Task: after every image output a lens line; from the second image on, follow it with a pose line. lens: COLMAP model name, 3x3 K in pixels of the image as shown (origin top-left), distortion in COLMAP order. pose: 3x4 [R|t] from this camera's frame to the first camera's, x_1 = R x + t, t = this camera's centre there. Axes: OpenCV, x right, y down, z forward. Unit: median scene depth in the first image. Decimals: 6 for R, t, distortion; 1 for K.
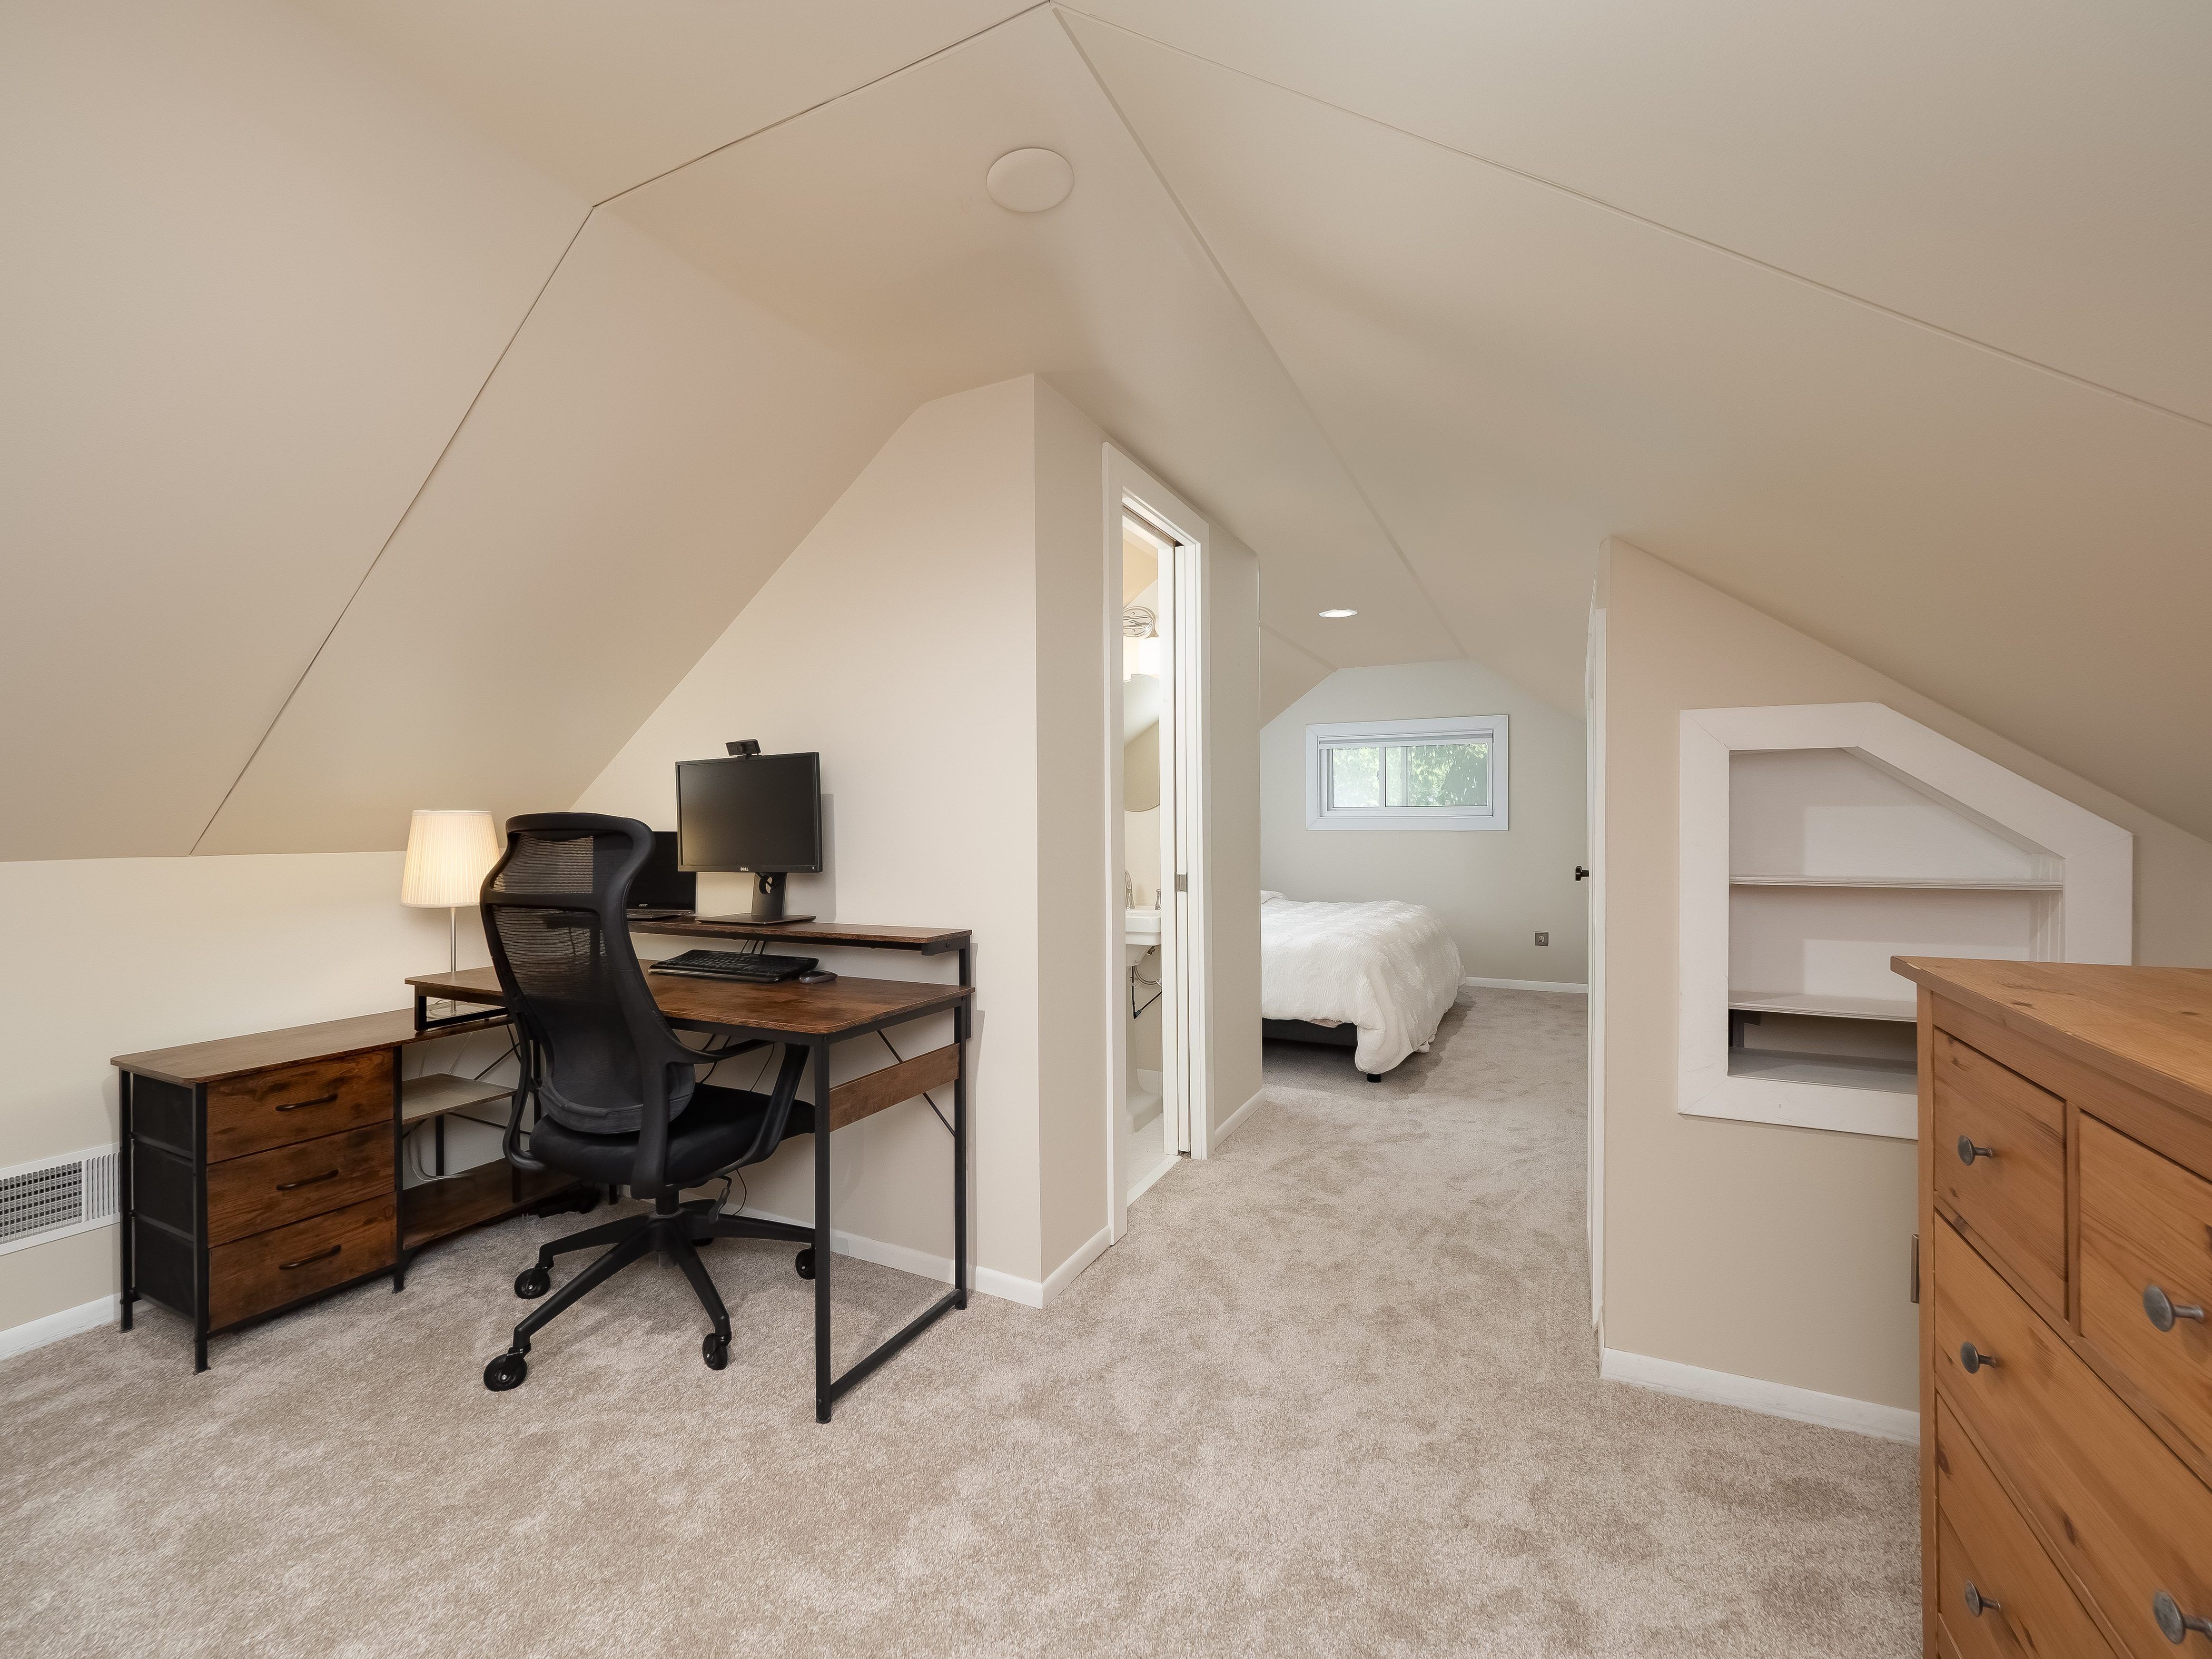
lens RADIAL K [[933.4, 0, 1110.1], [0, 933.4, 825.1], [0, 0, 1]] dist [-0.009618, 0.000101]
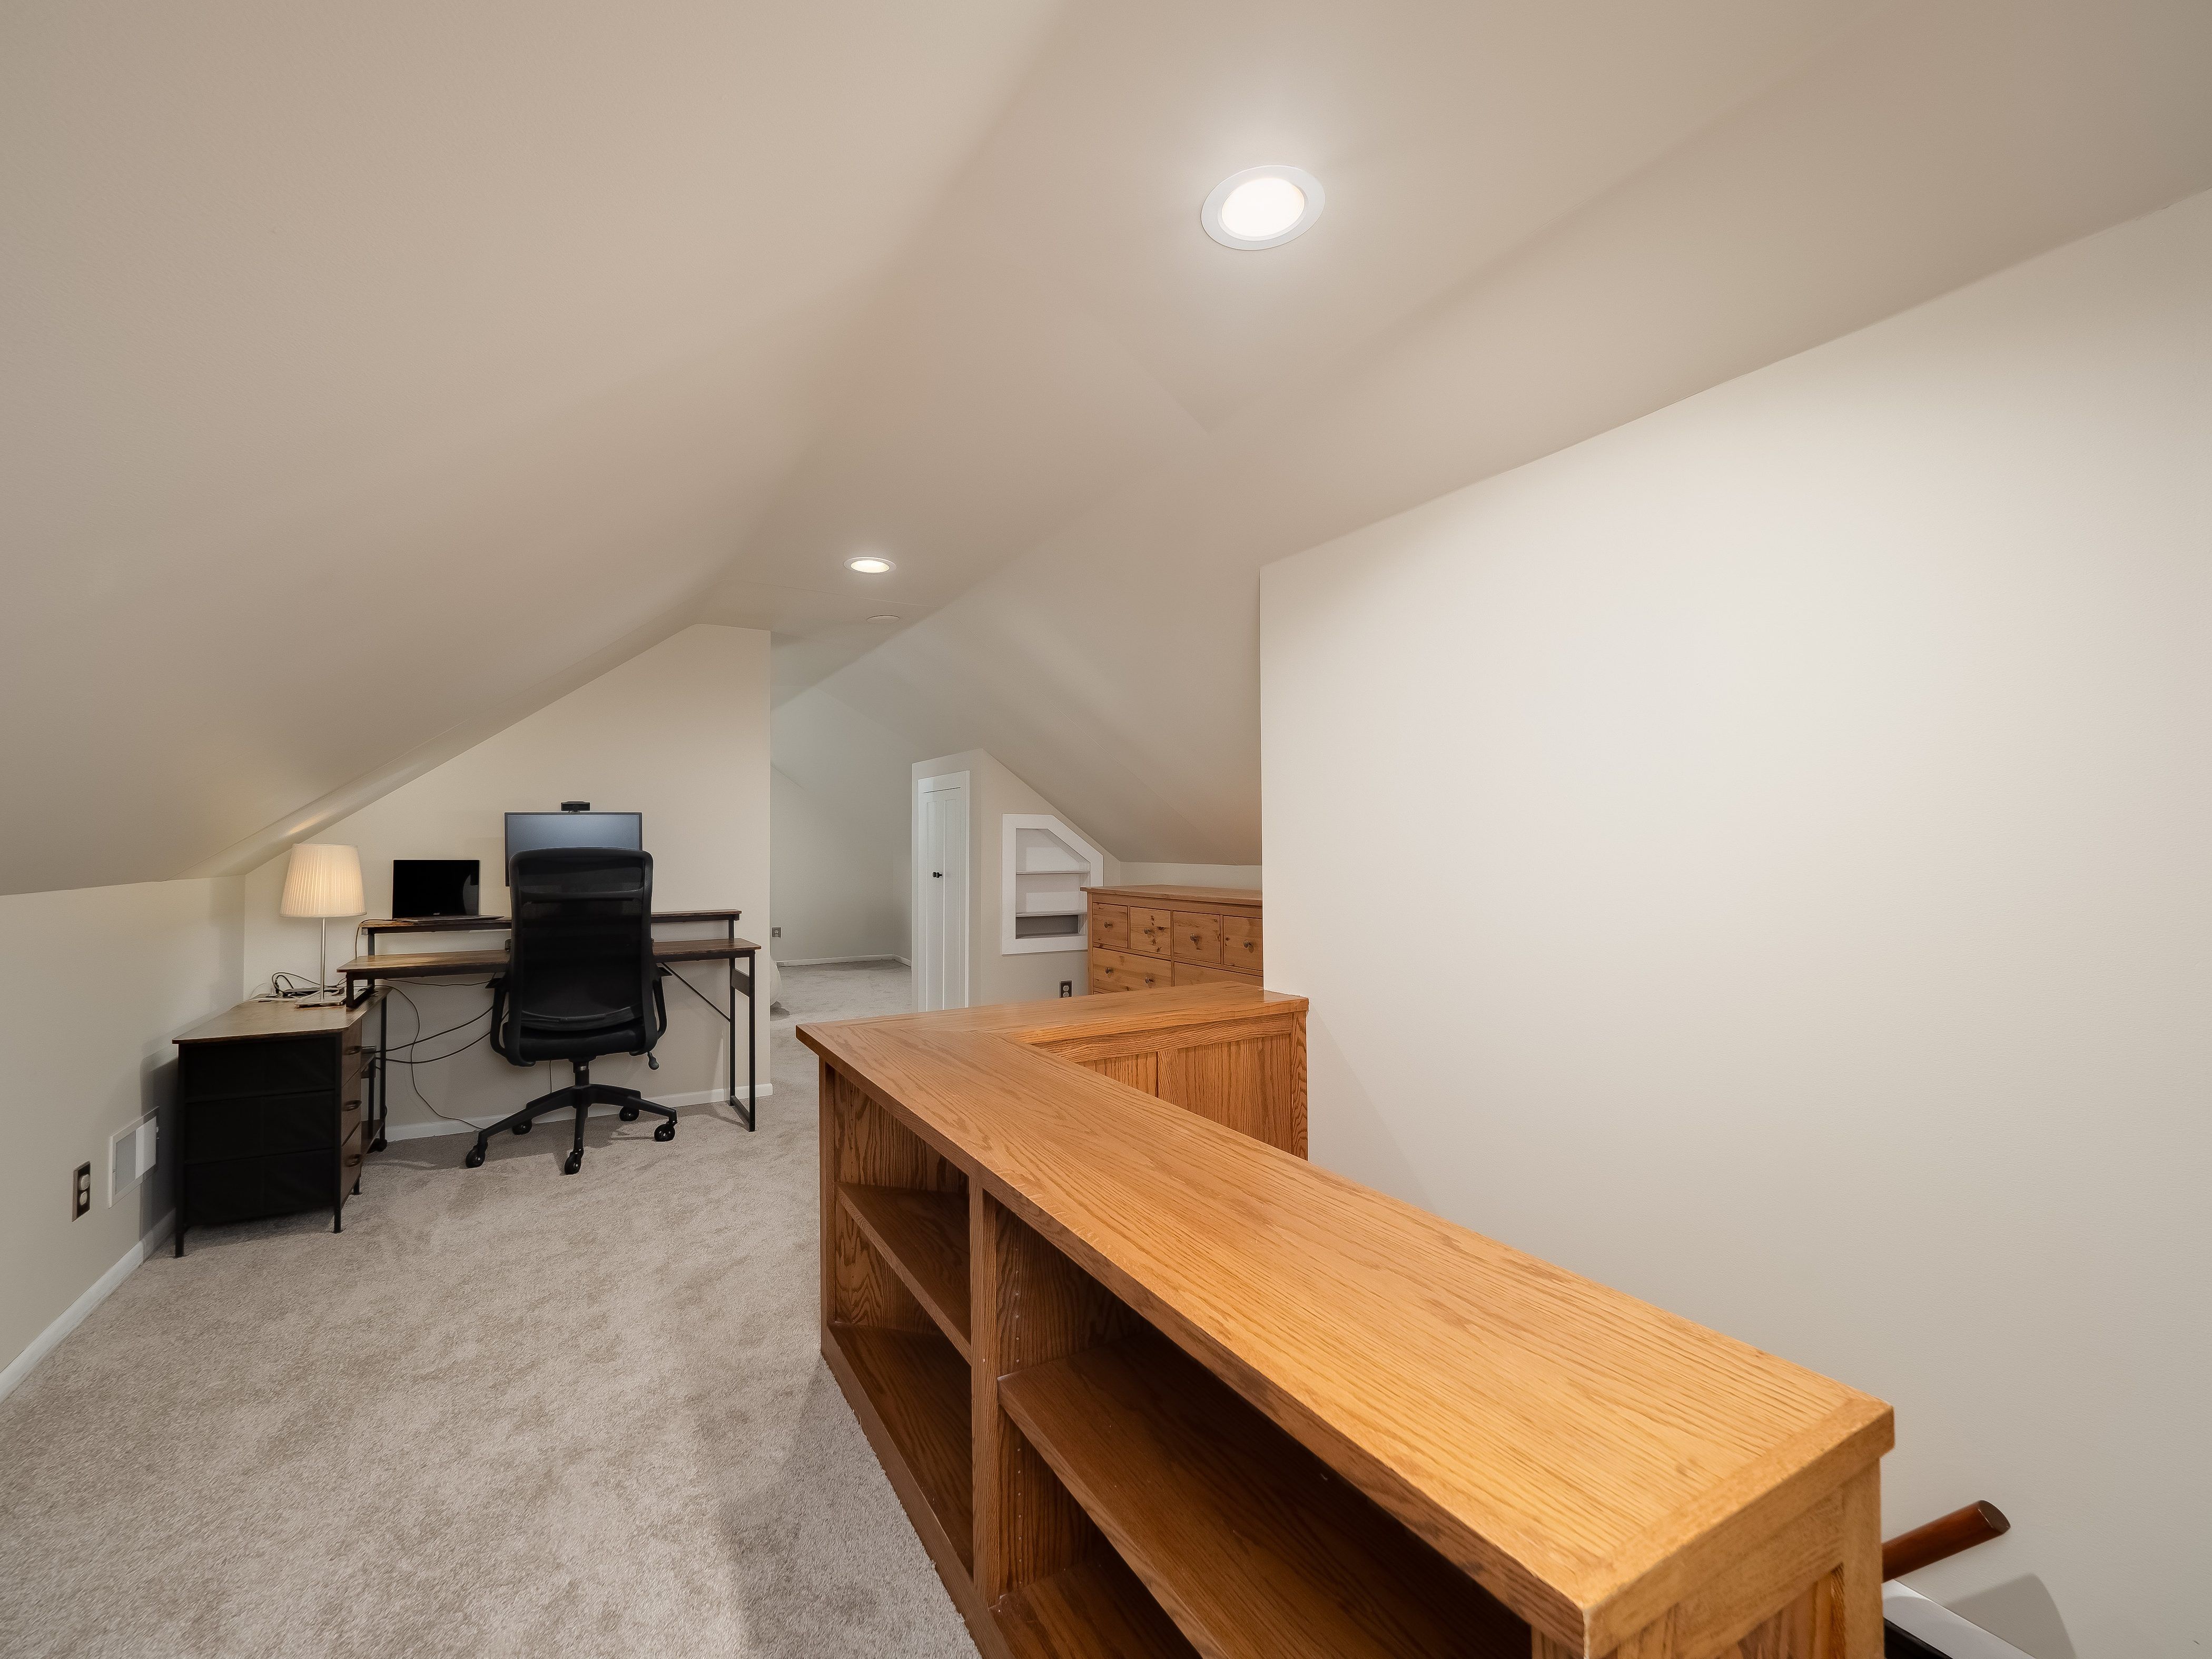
lens RADIAL K [[933.4, 0, 1105.5], [0, 933.4, 835.0], [0, 0, 1]] dist [-0.009618, 0.000101]
pose [[0.561485, 0.016681, 0.827319, -1.577580], [0.000109, 0.999795, -0.020232, -0.001284], [-0.827487, 0.011450, 0.561369, -0.859339]]
